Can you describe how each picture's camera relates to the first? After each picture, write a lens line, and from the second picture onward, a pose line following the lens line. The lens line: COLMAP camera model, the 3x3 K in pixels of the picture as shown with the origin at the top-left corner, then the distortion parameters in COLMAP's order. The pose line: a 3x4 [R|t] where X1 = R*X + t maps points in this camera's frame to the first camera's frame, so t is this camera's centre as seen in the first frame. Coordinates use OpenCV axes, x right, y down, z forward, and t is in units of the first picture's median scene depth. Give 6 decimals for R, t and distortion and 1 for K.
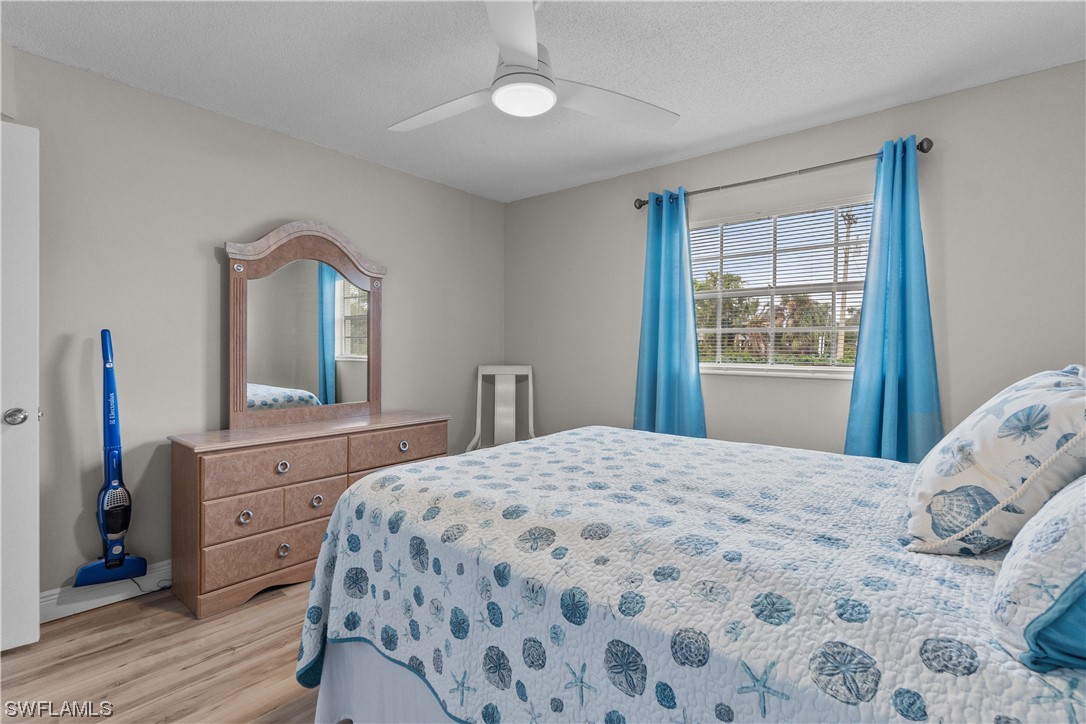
lens RADIAL K [[536.1, 0, 529.5], [0, 536.1, 357.6], [0, 0, 1]] dist [-0.001279, 0.000288]
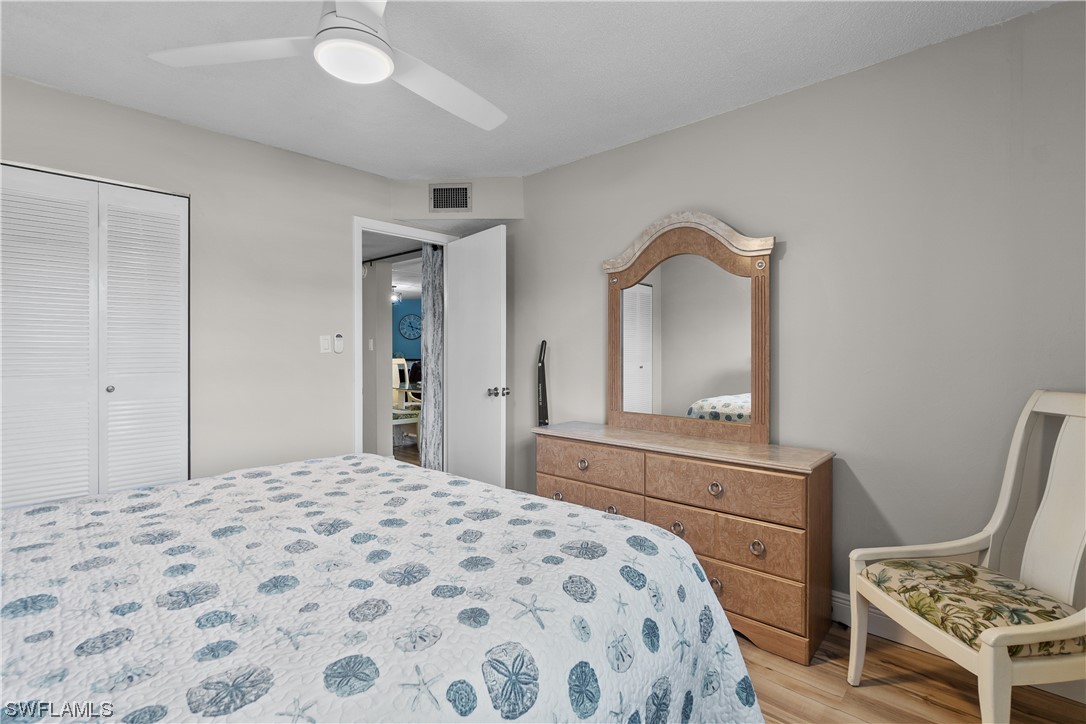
lens RADIAL K [[536.1, 0, 529.5], [0, 536.1, 357.6], [0, 0, 1]] dist [-0.001279, 0.000288]
pose [[-0.089518, 0.001701, -0.995984, 0.552774], [-0.018978, 0.999814, 0.003414, -0.008956], [0.995804, 0.019207, -0.089469, 0.893827]]
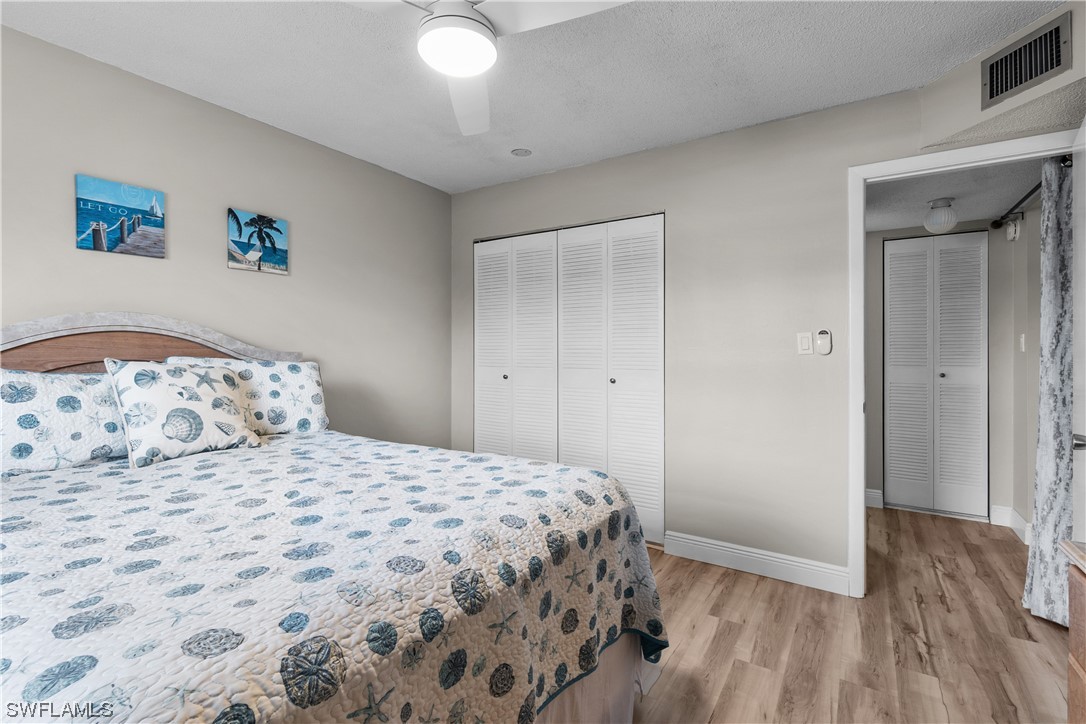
lens RADIAL K [[476.5, 0, 545.9], [0, 476.5, 356.5], [0, 0, 1]] dist [-0.004232, -0.000356]
pose [[-0.993199, -0.009271, -0.116058, -0.089448], [-0.012849, 0.999464, 0.030125, -0.023476], [0.115717, 0.031411, -0.992785, 1.141751]]
